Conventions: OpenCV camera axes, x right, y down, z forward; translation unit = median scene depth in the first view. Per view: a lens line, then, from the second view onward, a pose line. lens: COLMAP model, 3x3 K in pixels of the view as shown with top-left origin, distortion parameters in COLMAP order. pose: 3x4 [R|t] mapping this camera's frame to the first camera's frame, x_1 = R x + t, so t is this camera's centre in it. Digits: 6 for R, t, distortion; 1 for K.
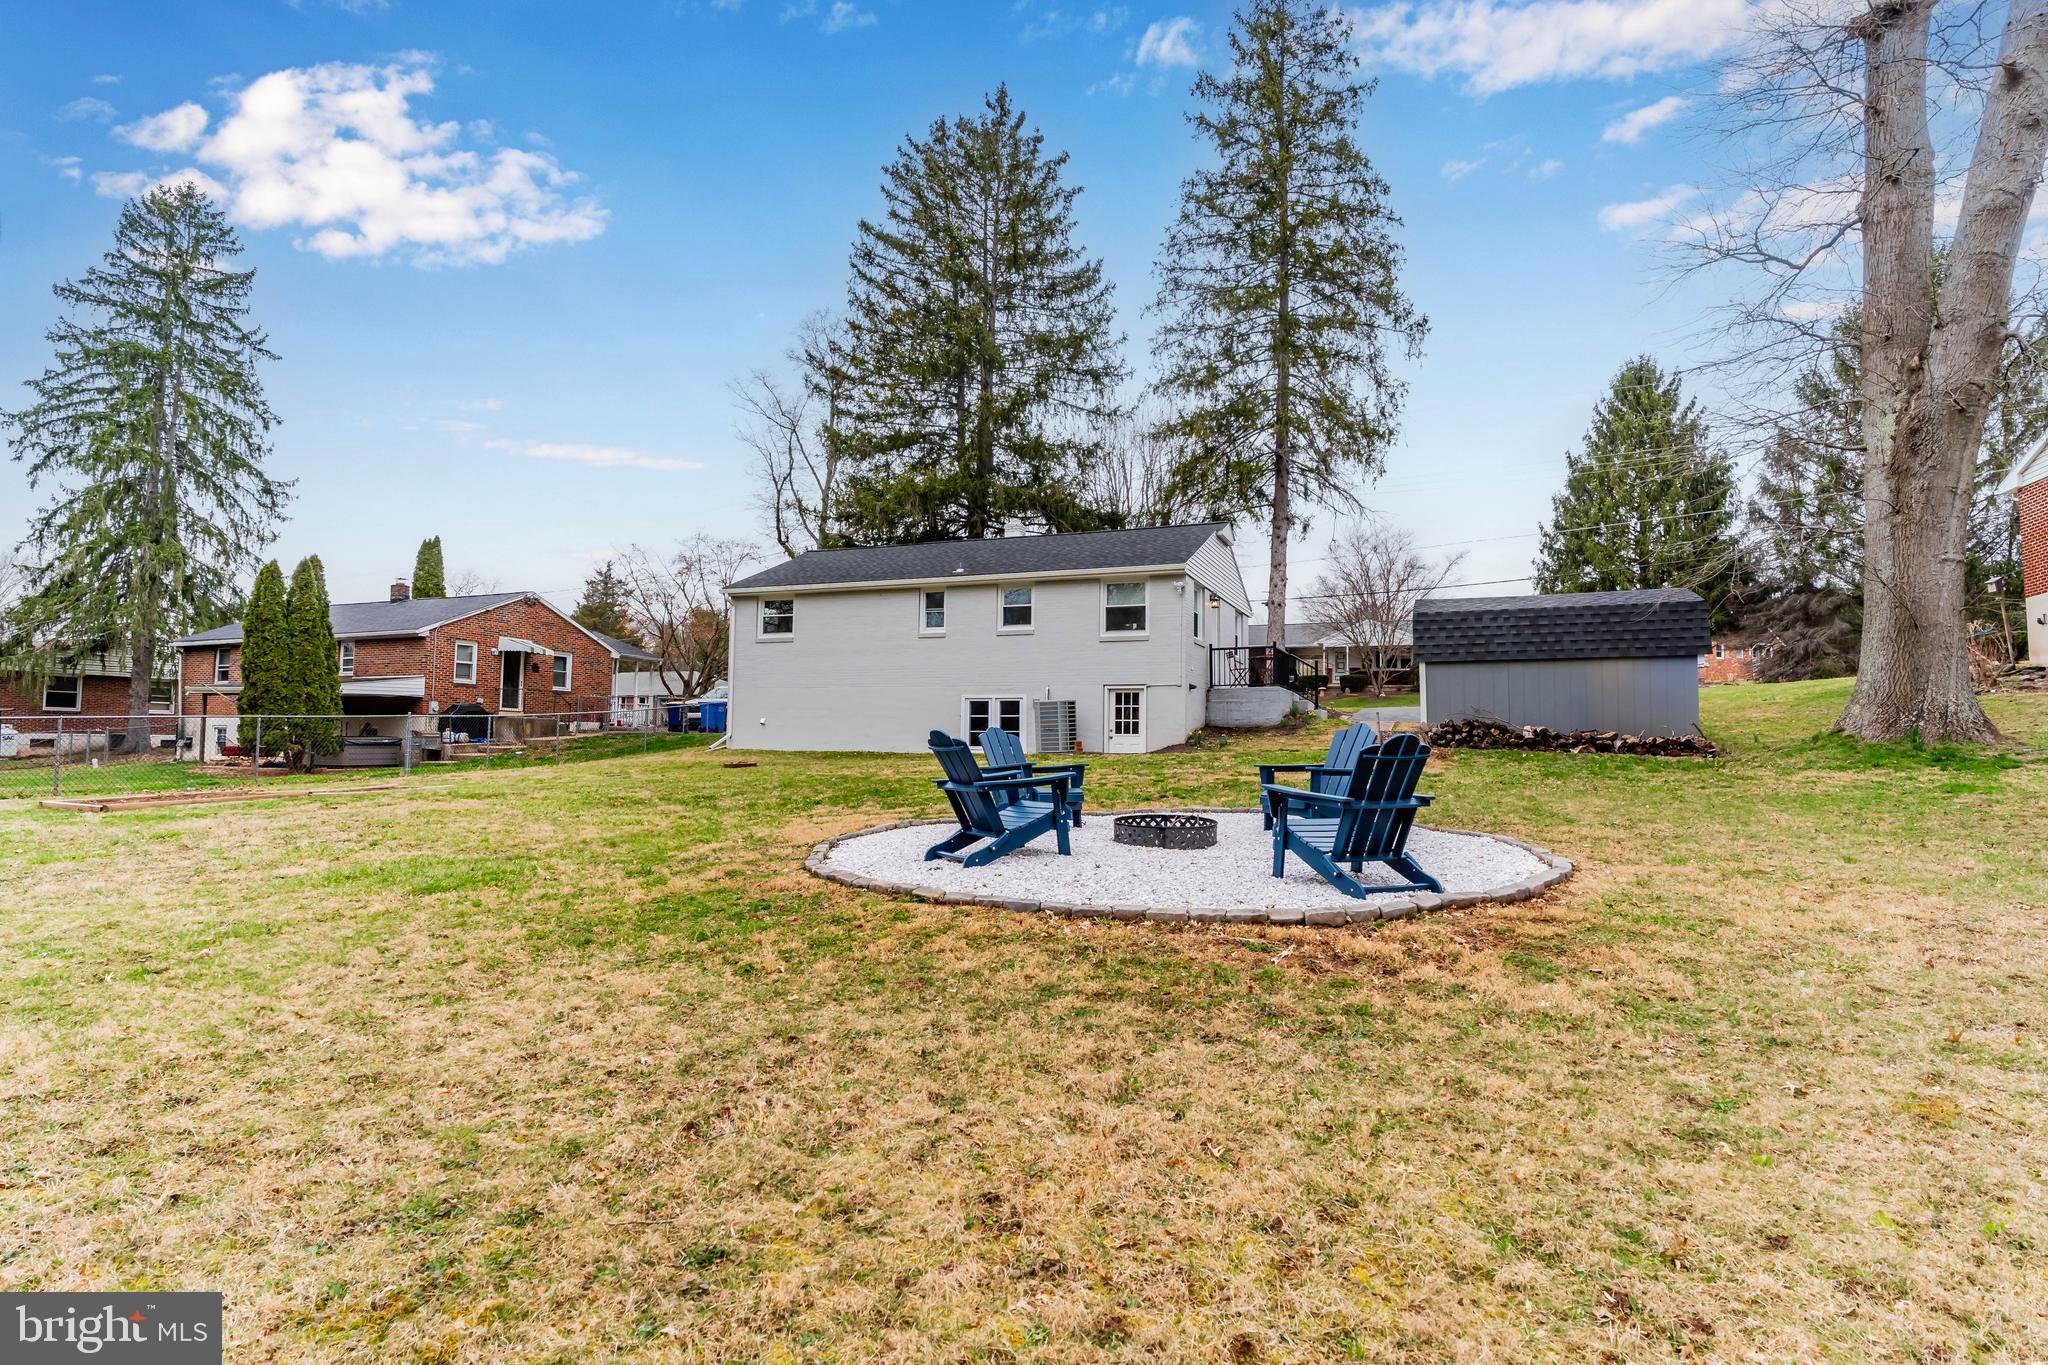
lens RADIAL K [[1054.9, 0, 1019.0], [0, 1054.9, 676.2], [0, 0, 1]] dist [-0.003728, 0.001782]
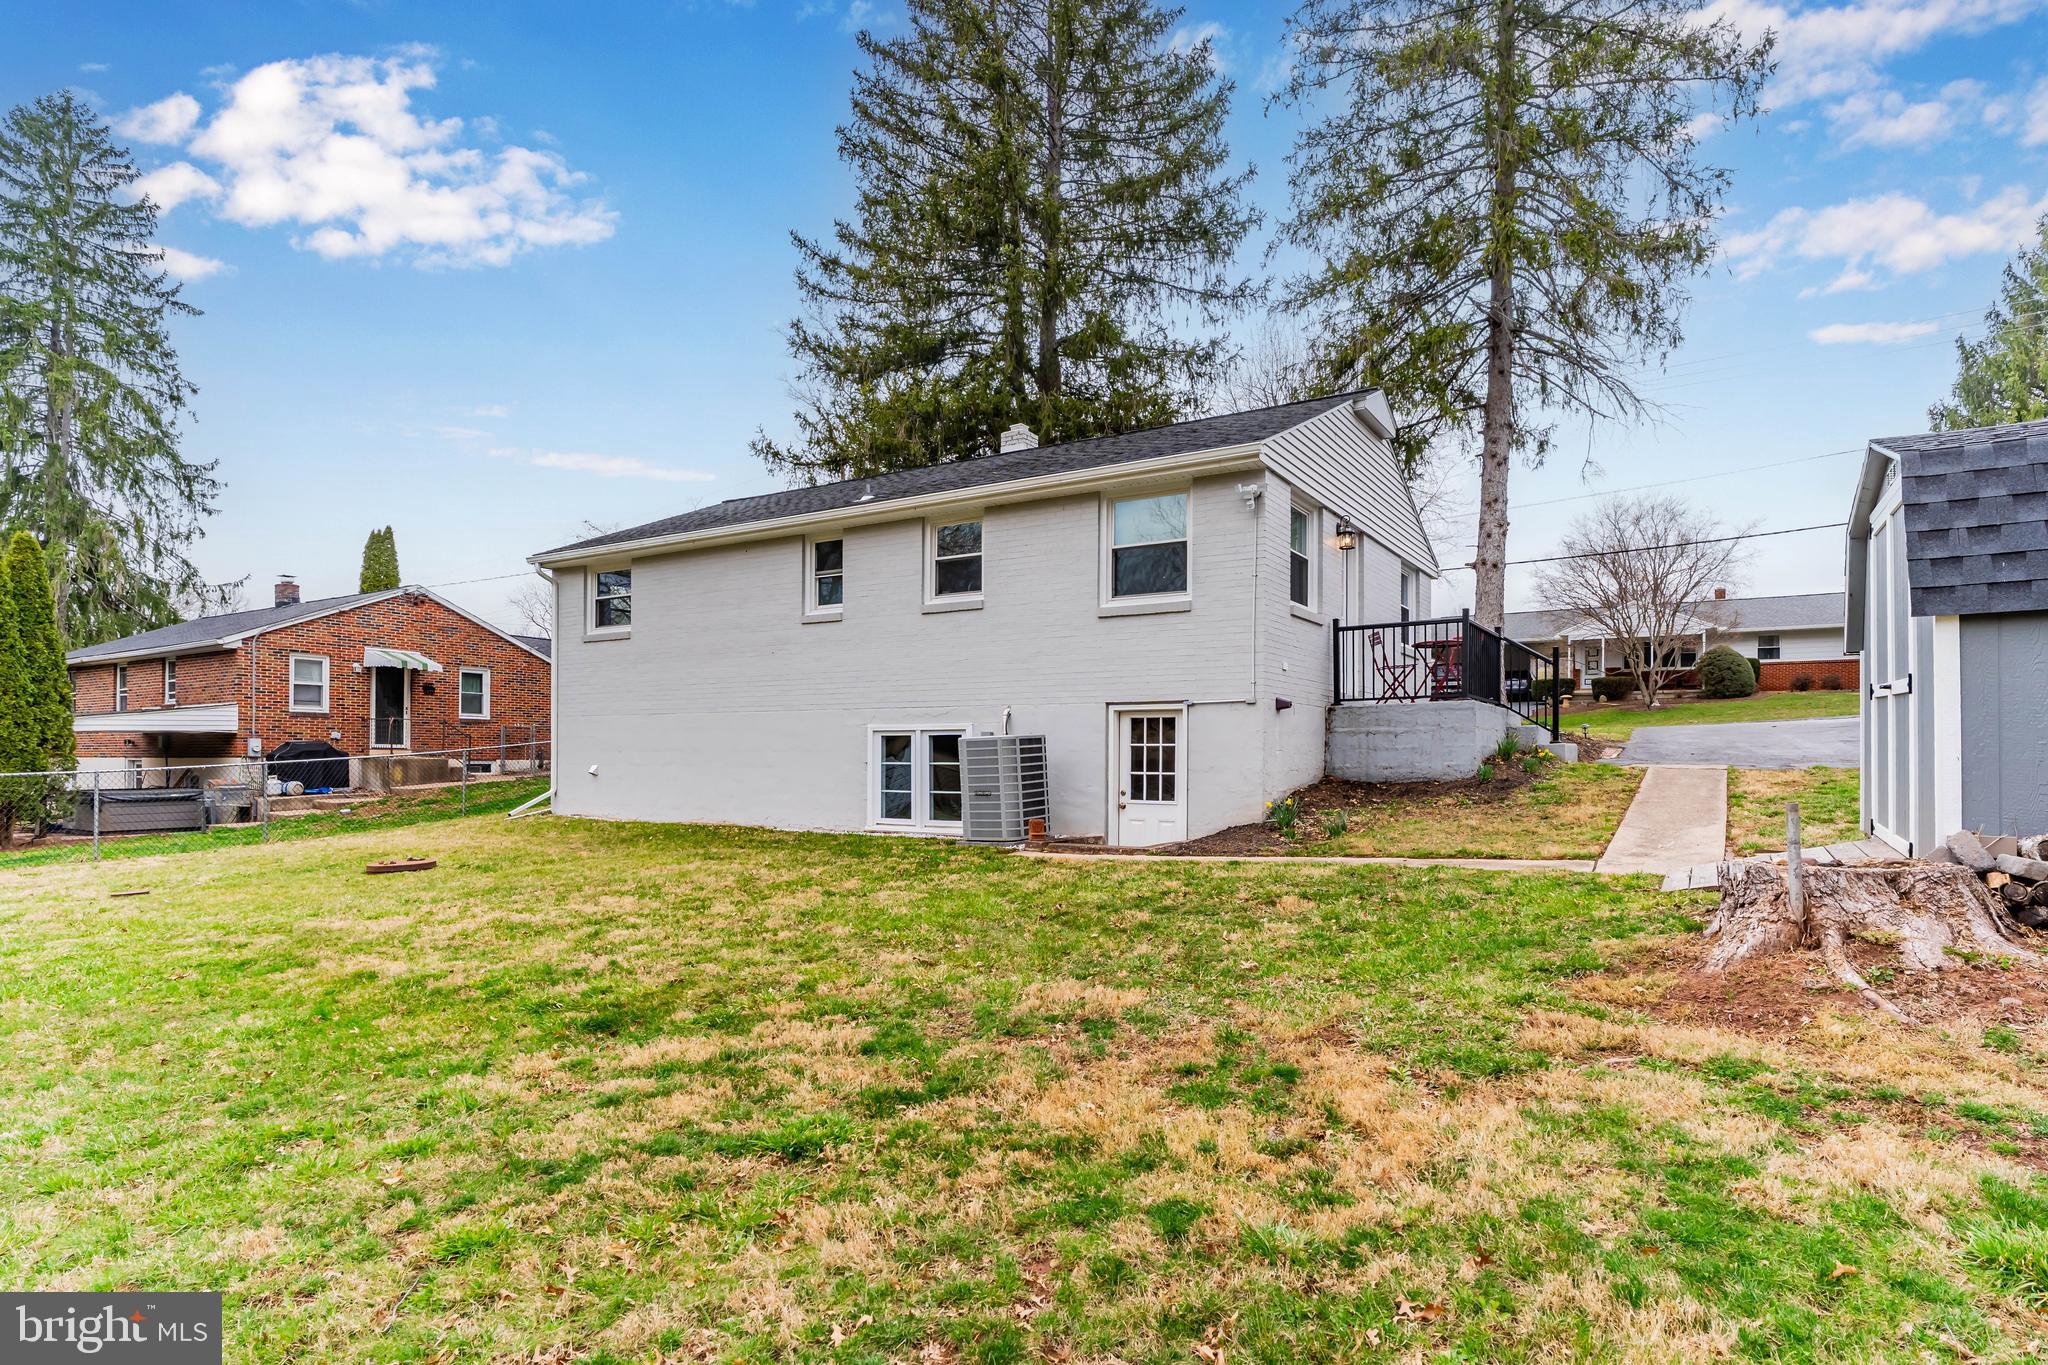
lens RADIAL K [[1143.4, 0, 1011.8], [0, 1143.4, 758.0], [0, 0, 1]] dist [-0.001634, 0.000785]
pose [[0.985290, -0.008267, -0.170693, 0.083314], [0.018527, 0.998110, 0.058602, 0.000853], [0.169886, -0.060902, 0.983580, 0.291406]]
